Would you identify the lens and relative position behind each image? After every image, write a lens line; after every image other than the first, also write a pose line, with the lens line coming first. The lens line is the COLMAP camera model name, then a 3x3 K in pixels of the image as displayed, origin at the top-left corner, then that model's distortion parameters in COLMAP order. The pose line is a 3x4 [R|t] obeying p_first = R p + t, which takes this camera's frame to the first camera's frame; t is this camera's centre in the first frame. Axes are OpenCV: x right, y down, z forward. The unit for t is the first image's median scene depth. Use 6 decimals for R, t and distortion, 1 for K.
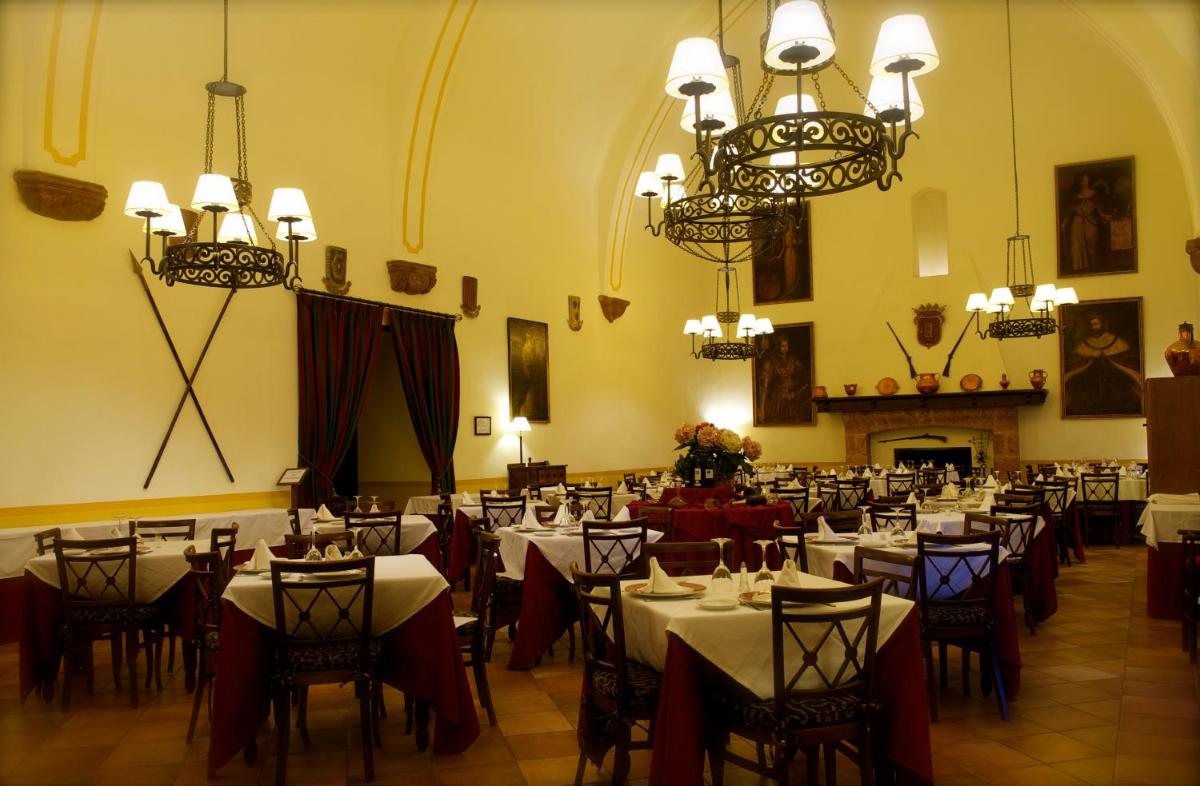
lens RADIAL K [[965.2, 0, 600.0], [0, 965.2, 393.0], [0, 0, 1]] dist [-0.001769, -0.001546]
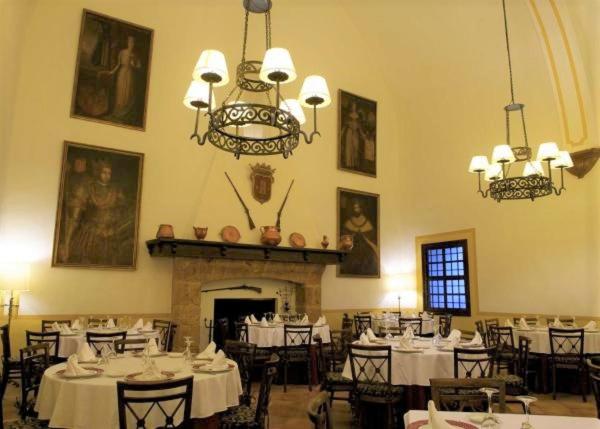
lens RADIAL K [[438.1, 0, 300.0], [0, 438.1, 214.5], [0, 0, 1]] dist [-0.027712, -0.001139]
pose [[0.482943, 0.169585, 0.859074, -0.052198], [-0.069289, 0.985392, -0.155569, 0.037662], [-0.872906, 0.015607, 0.487638, 0.728169]]
